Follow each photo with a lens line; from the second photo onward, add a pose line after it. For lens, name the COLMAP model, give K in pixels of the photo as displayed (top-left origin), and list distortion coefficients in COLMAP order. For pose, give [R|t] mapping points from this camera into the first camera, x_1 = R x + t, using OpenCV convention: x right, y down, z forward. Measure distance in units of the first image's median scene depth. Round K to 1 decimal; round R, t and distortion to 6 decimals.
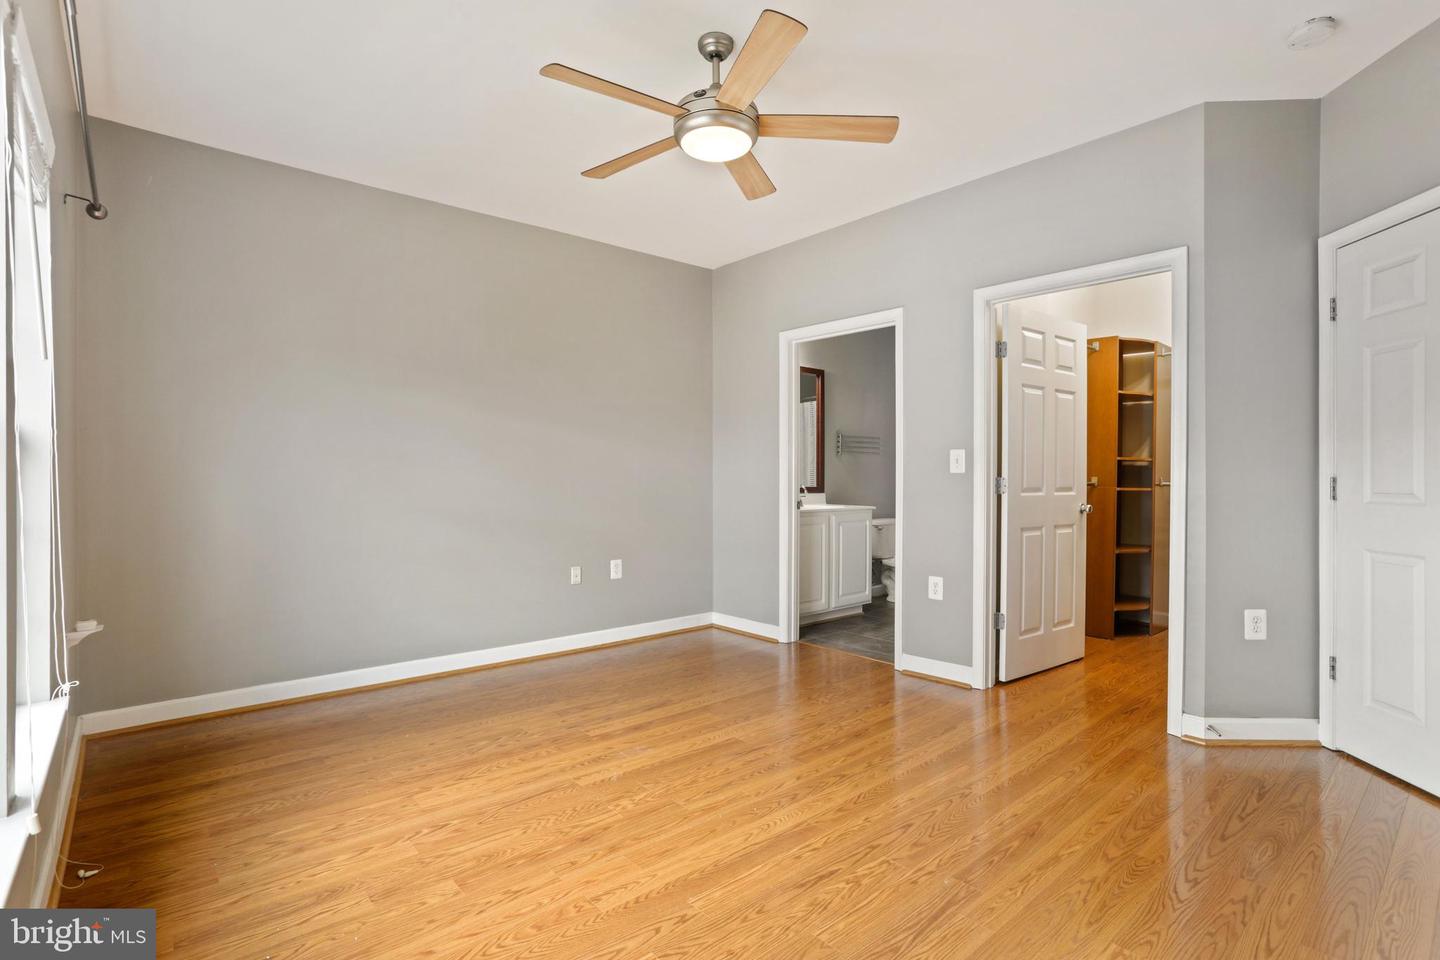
lens RADIAL K [[697.1, 0, 689.3], [0, 697.1, 474.0], [0, 0, 1]] dist [-0.016339, 0.004647]
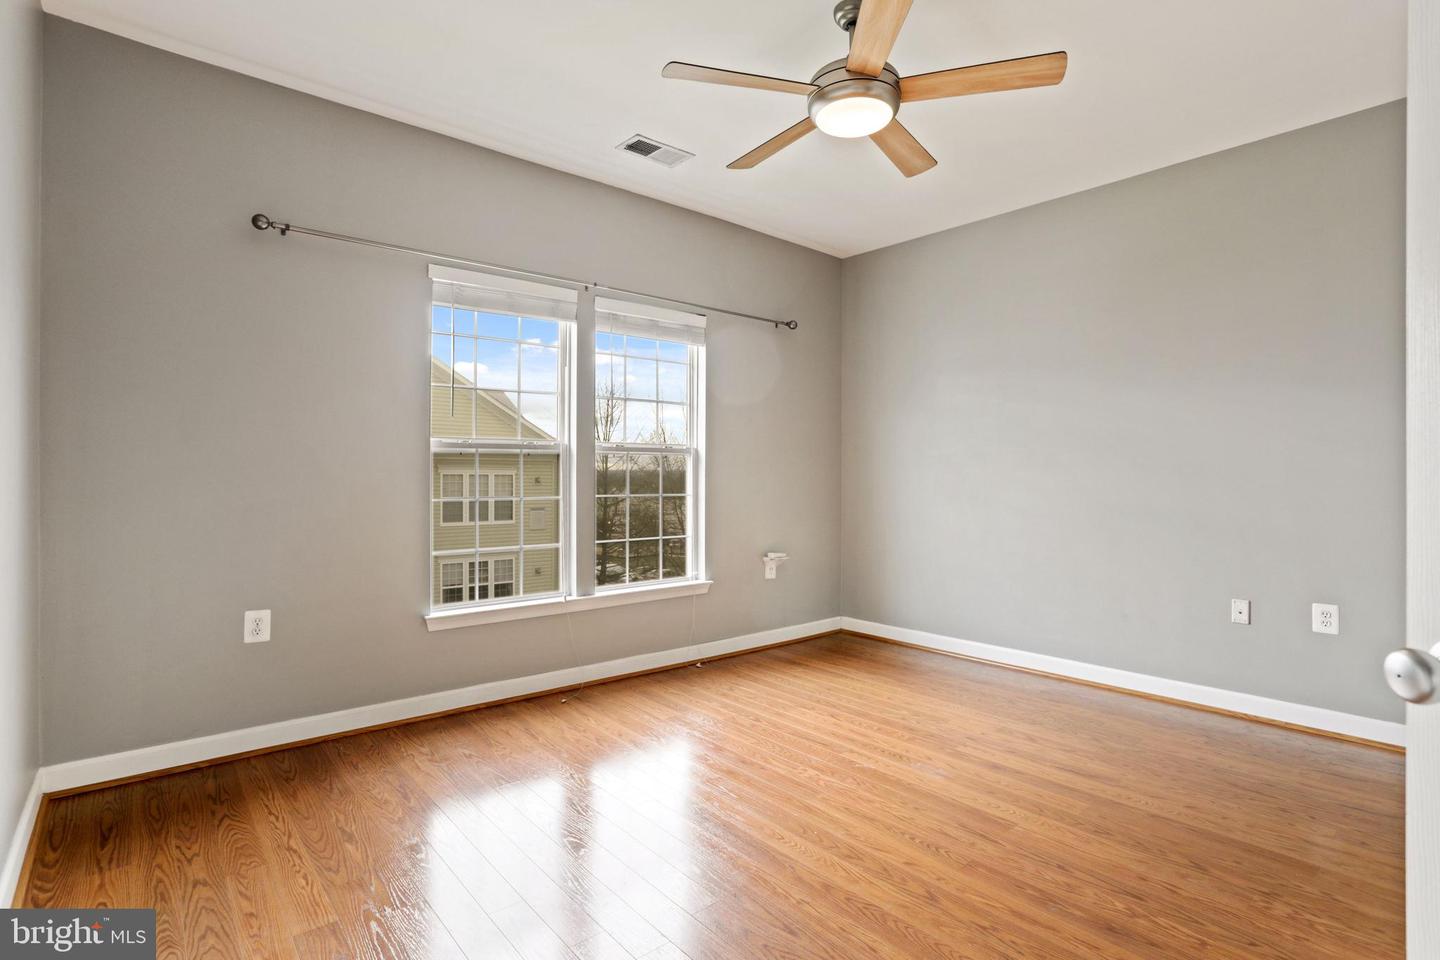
lens RADIAL K [[697.1, 0, 753.4], [0, 697.1, 450.7], [0, 0, 1]] dist [-0.016339, 0.004647]
pose [[0.045724, -0.041567, -0.998089, 0.847917], [0.001990, 0.999136, -0.041520, 0.012855], [0.998952, -0.000088, 0.045767, 0.723620]]
